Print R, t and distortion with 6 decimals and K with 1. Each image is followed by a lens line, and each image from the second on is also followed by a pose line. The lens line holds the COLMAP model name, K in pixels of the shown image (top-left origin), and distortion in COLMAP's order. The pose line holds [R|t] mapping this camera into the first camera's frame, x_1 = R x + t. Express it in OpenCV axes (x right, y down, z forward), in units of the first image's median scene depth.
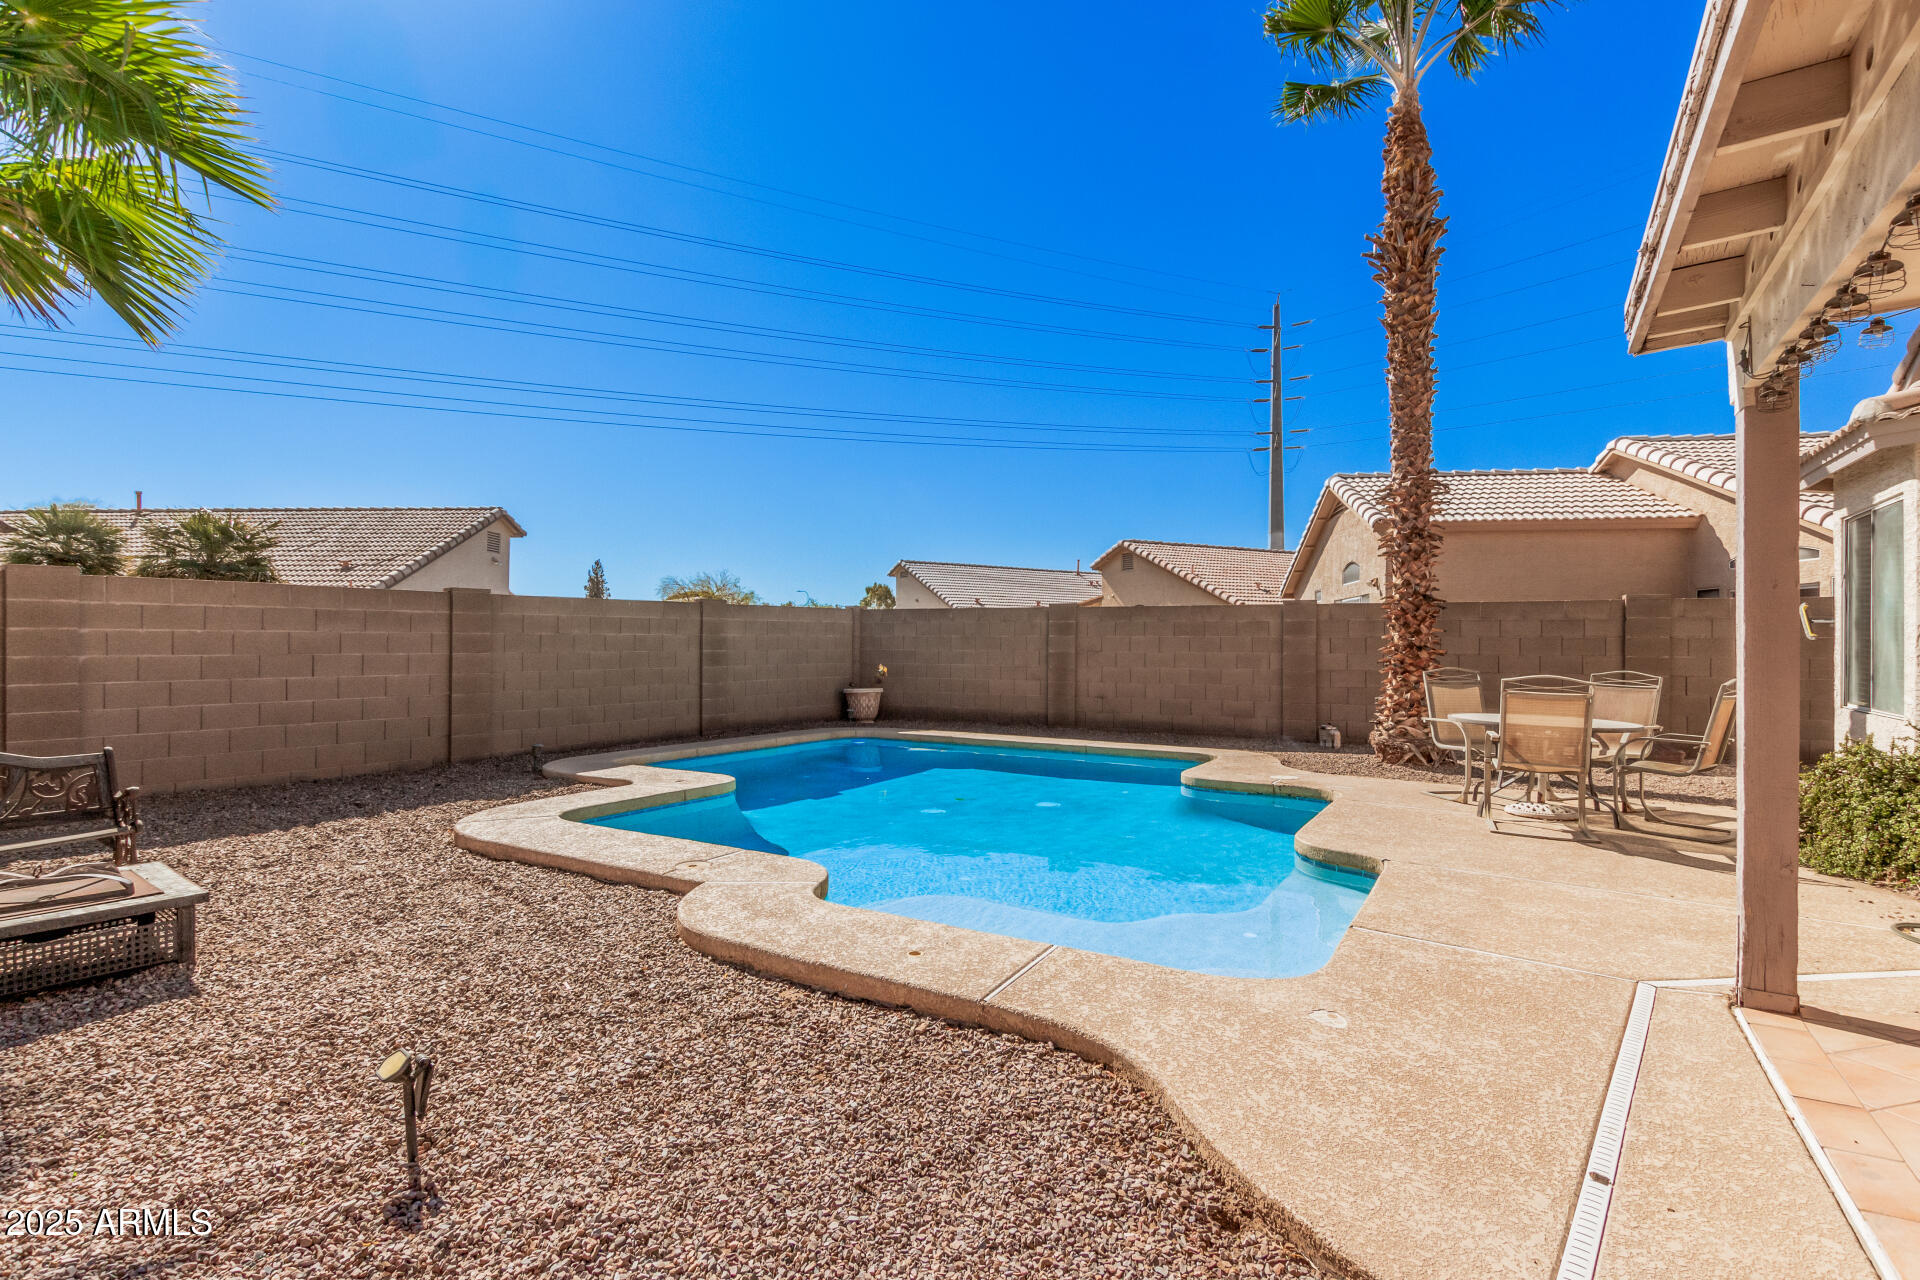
lens RADIAL K [[922.1, 0, 986.5], [0, 922.1, 635.2], [0, 0, 1]] dist [0.022693, -0.013107]
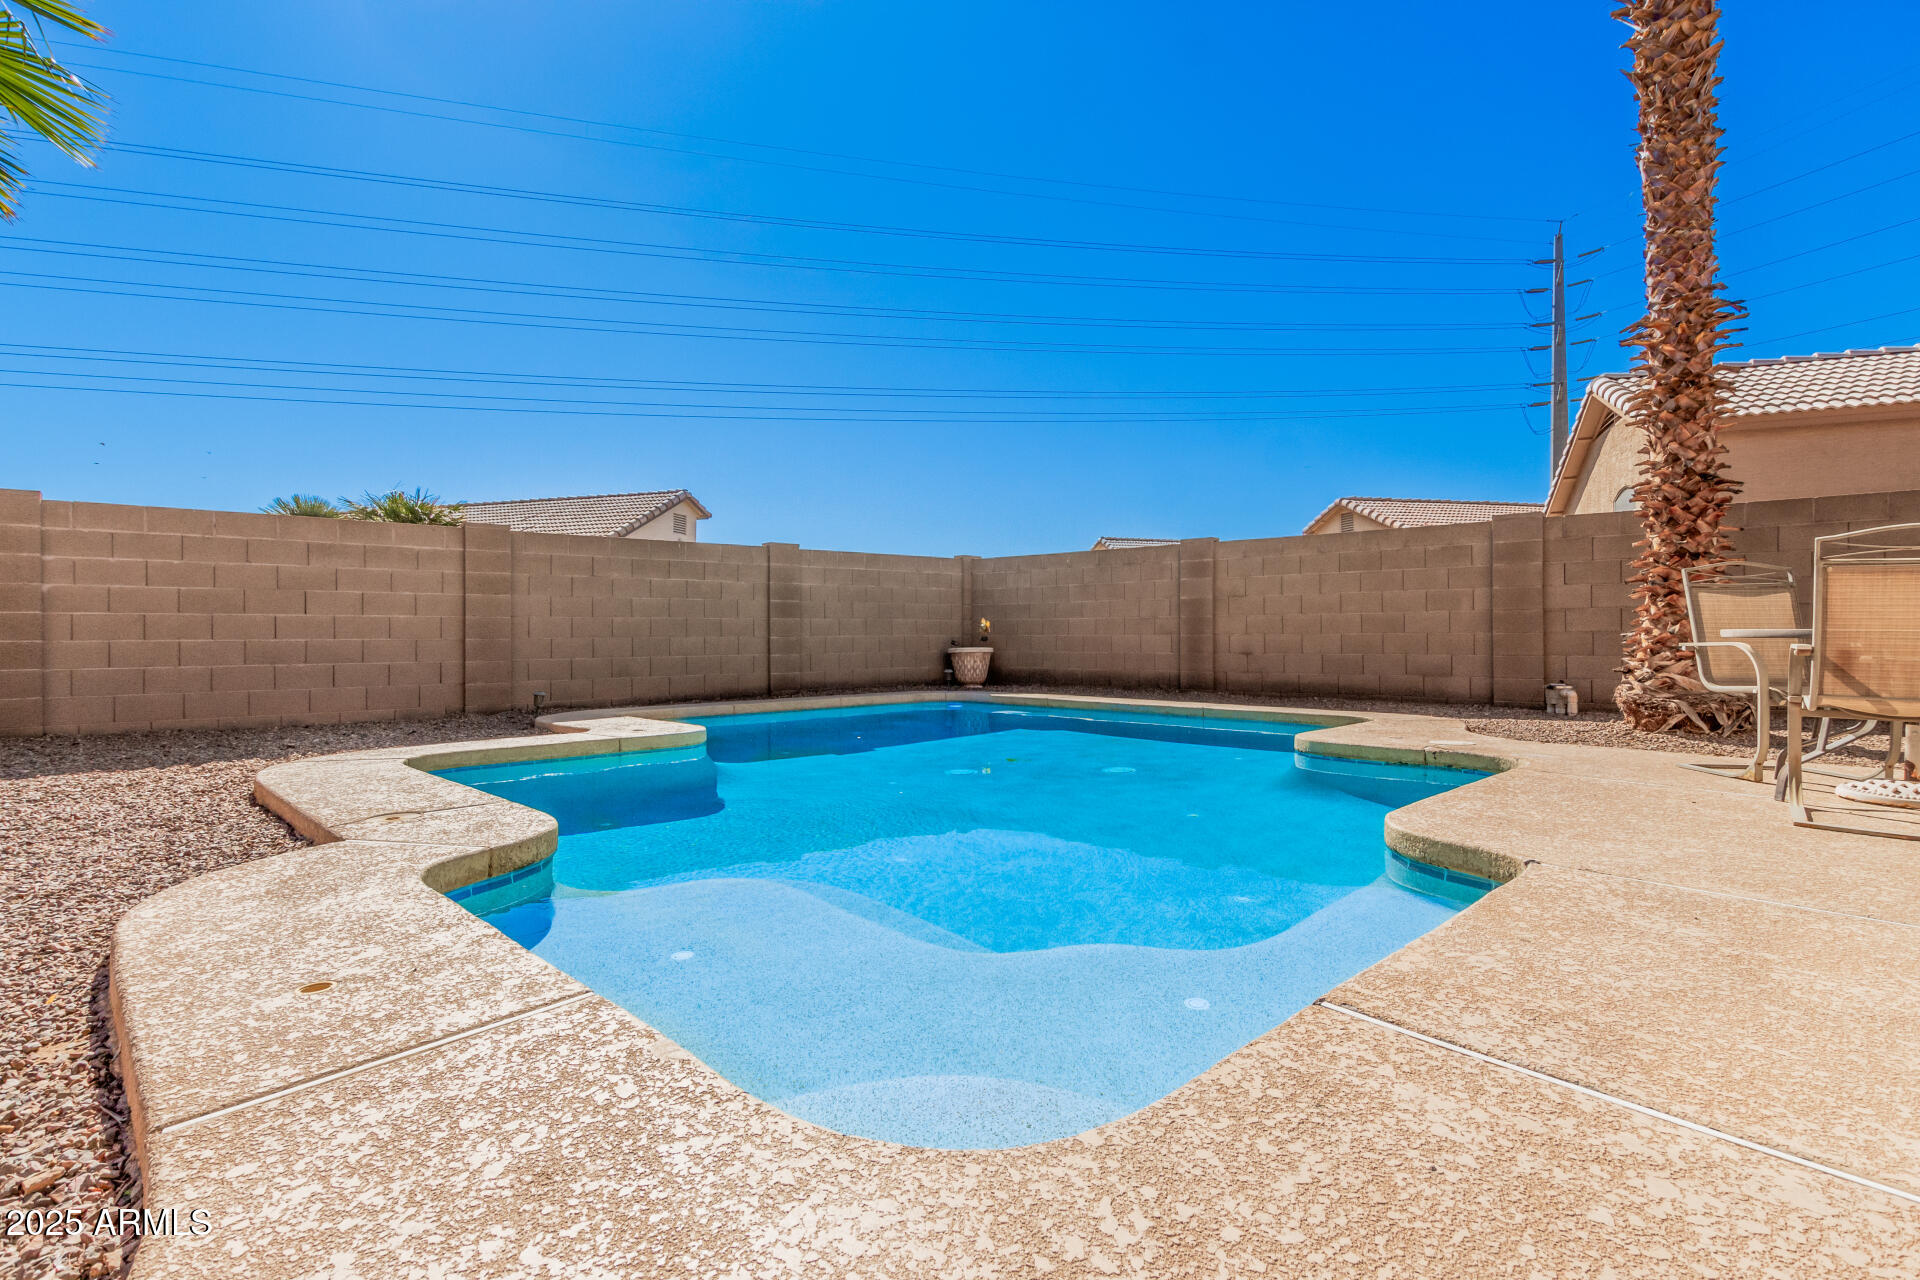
lens RADIAL K [[922.1, 0, 986.5], [0, 922.1, 635.2], [0, 0, 1]] dist [0.022693, -0.013107]
pose [[0.966722, -0.012029, -0.255547, 0.148038], [0.013425, 0.999903, 0.003719, 0.060442], [0.255478, -0.007025, 0.966789, 0.231420]]
